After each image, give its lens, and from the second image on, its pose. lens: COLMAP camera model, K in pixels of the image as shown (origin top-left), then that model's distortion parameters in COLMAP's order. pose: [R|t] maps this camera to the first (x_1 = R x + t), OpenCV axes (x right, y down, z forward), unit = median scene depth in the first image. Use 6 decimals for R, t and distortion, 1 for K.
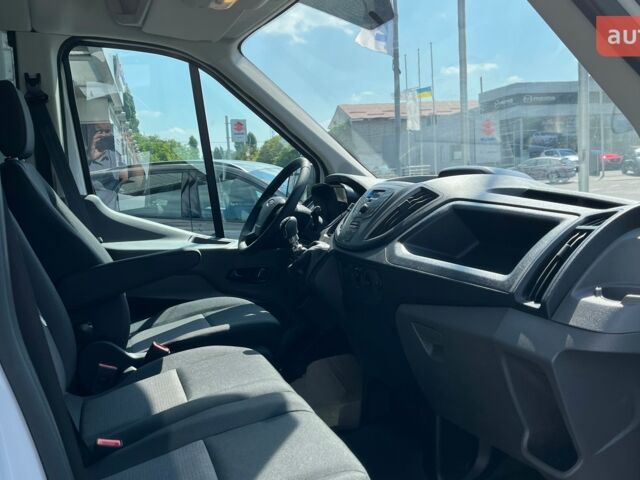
lens RADIAL K [[633.8, 0, 320.0], [0, 633.8, 240.0], [0, 0, 1]] dist [0.115748, -0.536466]
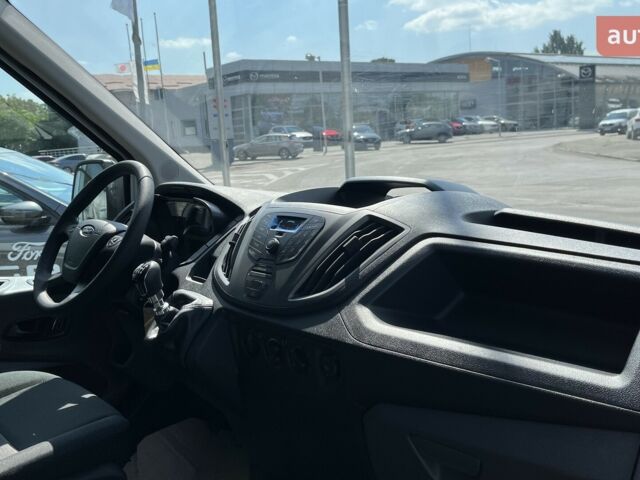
lens RADIAL K [[646.2, 0, 322.0], [0, 646.2, 243.2], [0, 0, 1]] dist [0.019271, -0.027414]
pose [[0.916944, -0.062098, 0.394155, -0.145504], [0.046710, 0.997729, 0.048526, -0.080594], [-0.396273, -0.026085, 0.917762, 0.348118]]
